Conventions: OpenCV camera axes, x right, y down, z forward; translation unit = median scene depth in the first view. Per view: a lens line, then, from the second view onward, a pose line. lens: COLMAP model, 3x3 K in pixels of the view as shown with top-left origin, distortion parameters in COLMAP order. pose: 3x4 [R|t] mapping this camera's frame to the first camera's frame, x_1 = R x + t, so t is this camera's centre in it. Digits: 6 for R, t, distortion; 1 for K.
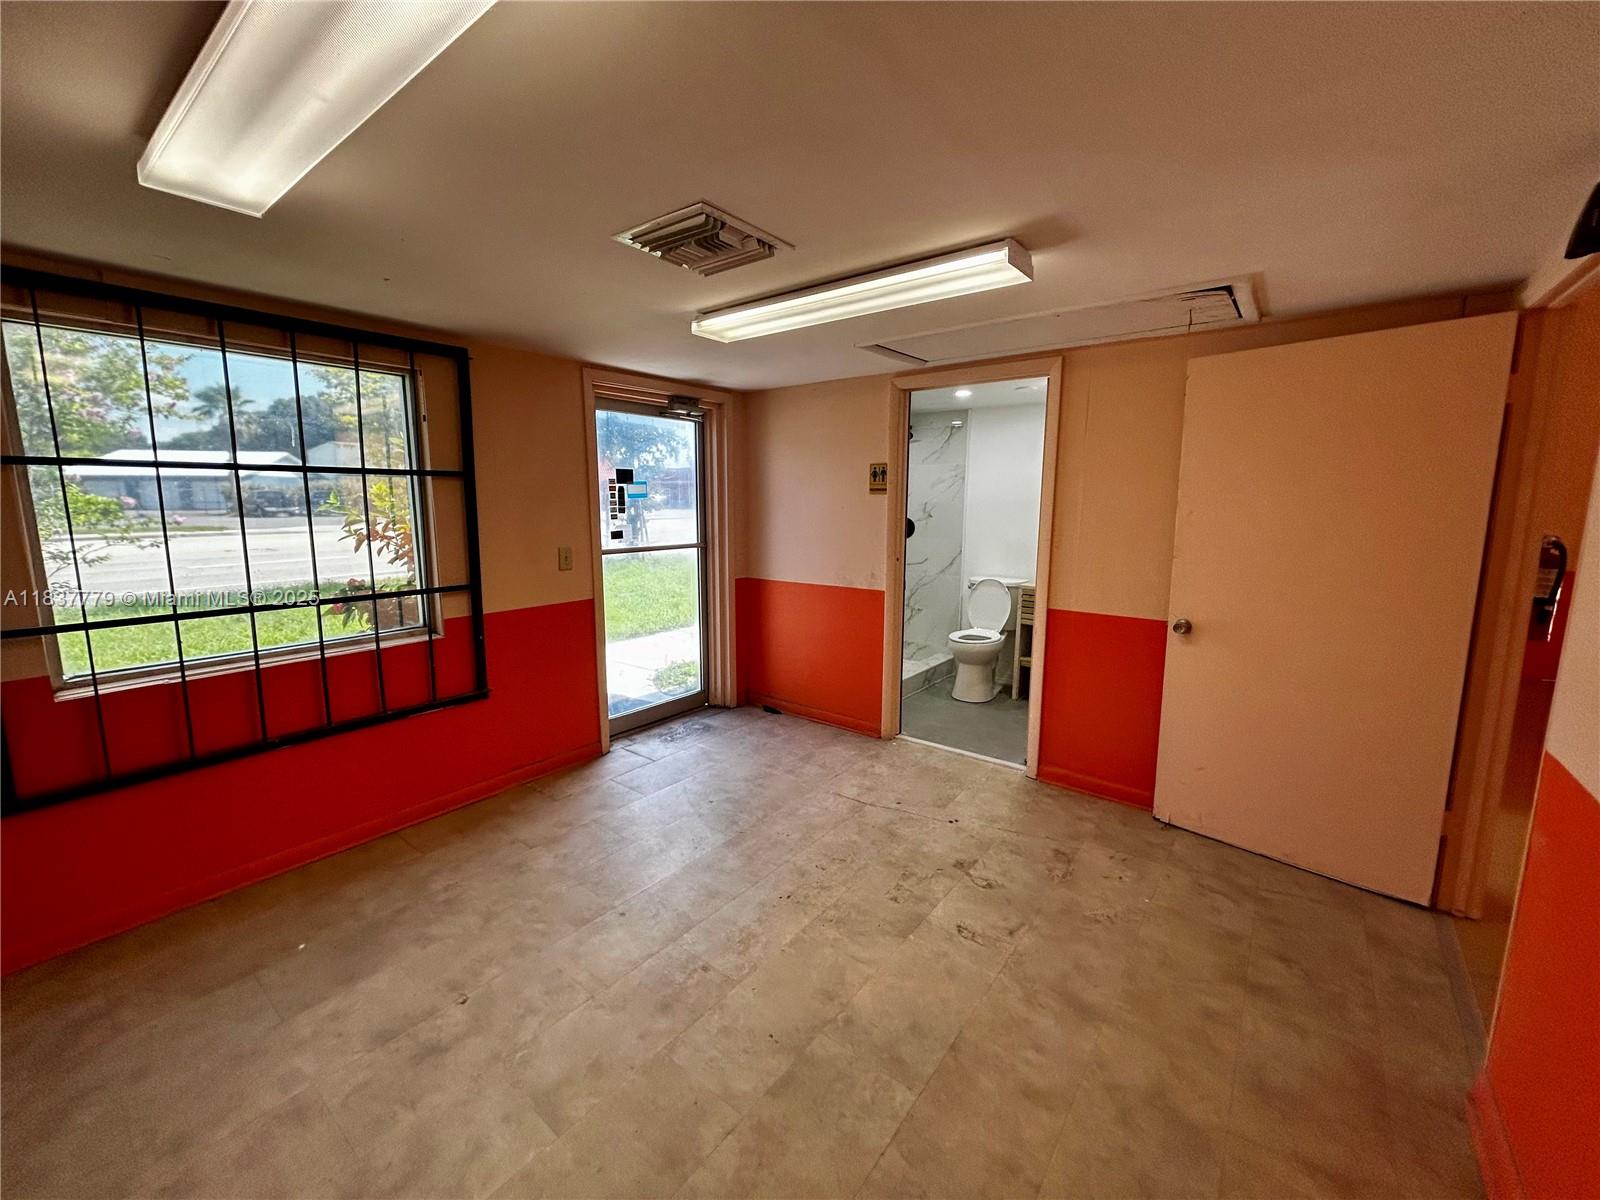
lens RADIAL K [[644.7, 0, 795.0], [0, 644.7, 599.4], [0, 0, 1]] dist [-0.005483, 0.001597]
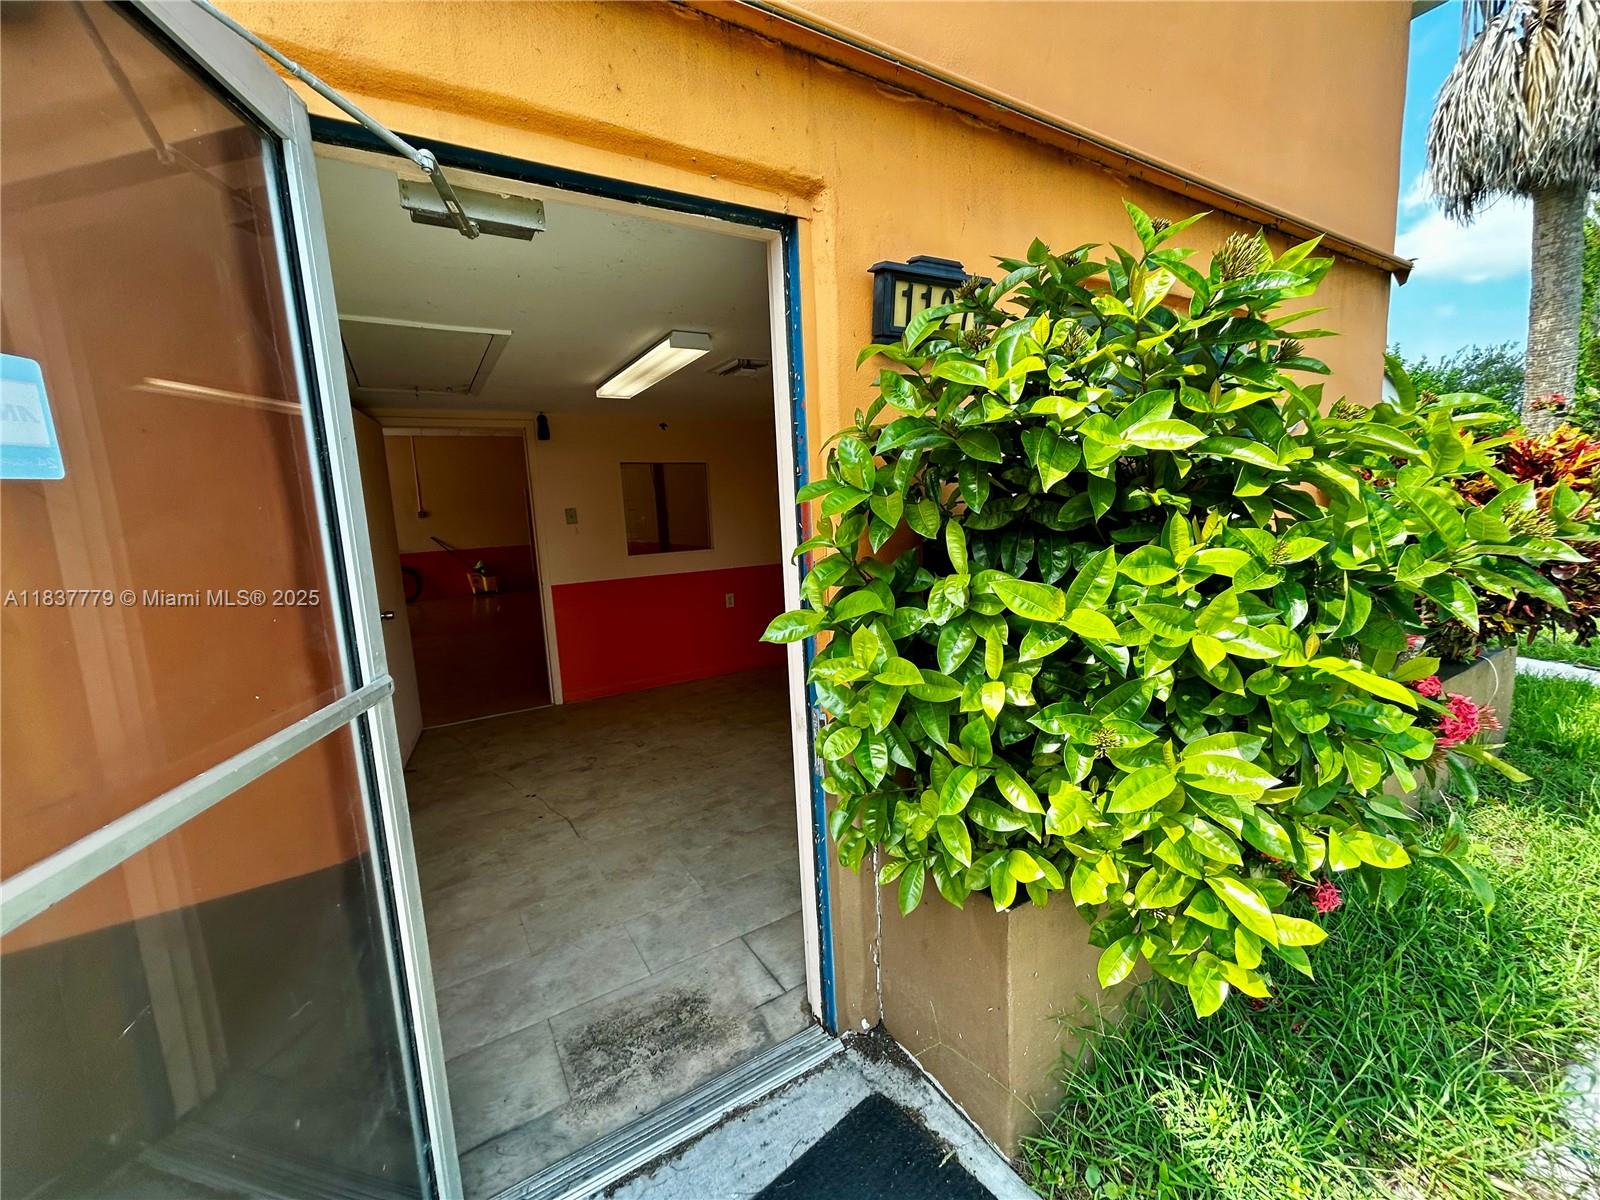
lens RADIAL K [[644.7, 0, 800.6], [0, 644.7, 597.4], [0, 0, 1]] dist [-0.005483, 0.001597]
pose [[-0.938116, -0.002485, 0.346313, -0.671492], [0.102673, 0.953023, 0.284965, -0.294188], [-0.330753, 0.302887, -0.893791, 2.017883]]
